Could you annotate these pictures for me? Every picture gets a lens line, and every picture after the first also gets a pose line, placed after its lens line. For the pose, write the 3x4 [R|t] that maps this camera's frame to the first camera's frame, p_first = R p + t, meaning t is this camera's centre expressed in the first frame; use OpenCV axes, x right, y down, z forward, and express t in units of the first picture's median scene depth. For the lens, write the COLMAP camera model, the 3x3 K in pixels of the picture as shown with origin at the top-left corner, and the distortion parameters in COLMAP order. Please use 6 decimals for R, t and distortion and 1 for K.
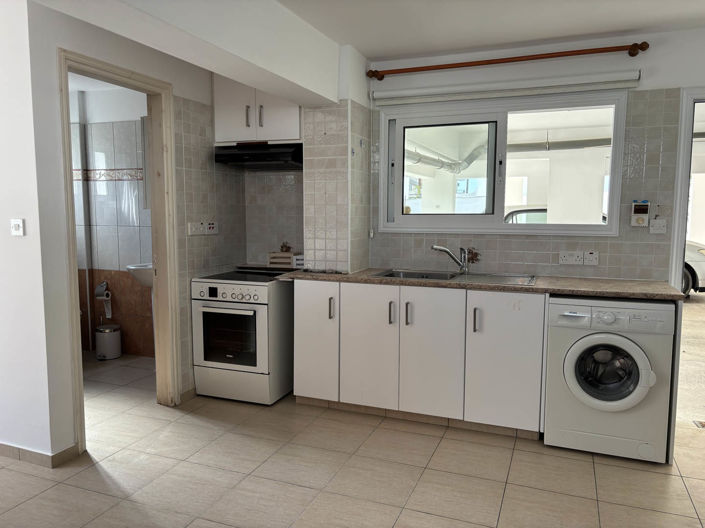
lens RADIAL K [[536.4, 0, 352.4], [0, 536.4, 268.8], [0, 0, 1]] dist [0.063212, -0.080394]
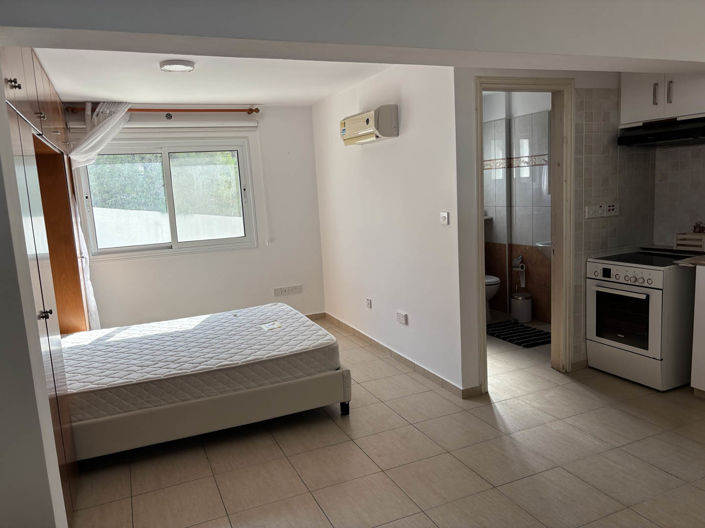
lens RADIAL K [[536.4, 0, 352.4], [0, 536.4, 268.8], [0, 0, 1]] dist [0.063212, -0.080394]
pose [[0.712338, 0.060250, -0.699246, 0.122304], [-0.015199, 0.997399, 0.070456, -0.030695], [0.701672, -0.039561, 0.711401, -0.090021]]
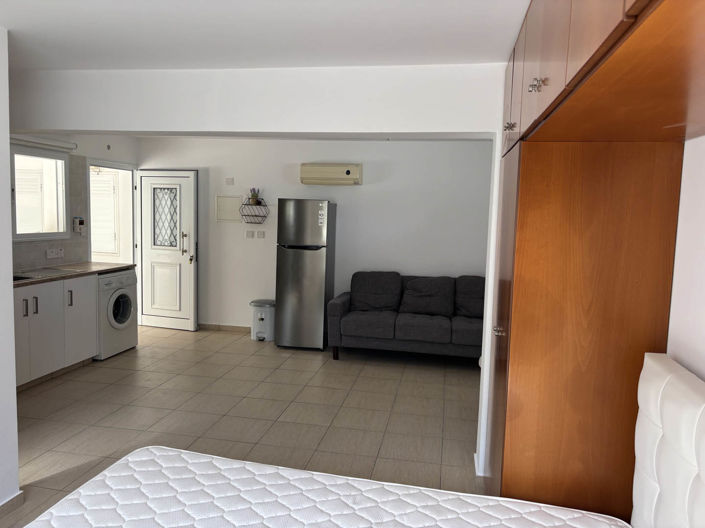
lens RADIAL K [[535.2, 0, 357.9], [0, 535.2, 258.4], [0, 0, 1]] dist [0.057694, -0.005833]
pose [[-0.204193, -0.097129, 0.974100, -1.335063], [0.072064, 0.990874, 0.113908, -0.124936], [-0.976274, 0.093457, -0.195331, 0.454023]]
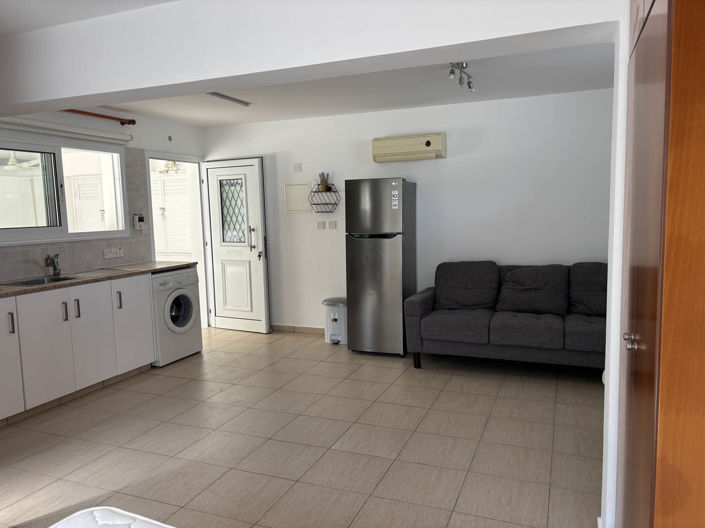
lens RADIAL K [[536.4, 0, 352.4], [0, 536.4, 268.8], [0, 0, 1]] dist [0.063212, -0.080394]
pose [[0.001577, -0.115977, 0.993251, -1.081708], [0.130335, 0.984803, 0.114783, -0.063527], [-0.991469, 0.129275, 0.016669, 0.334761]]
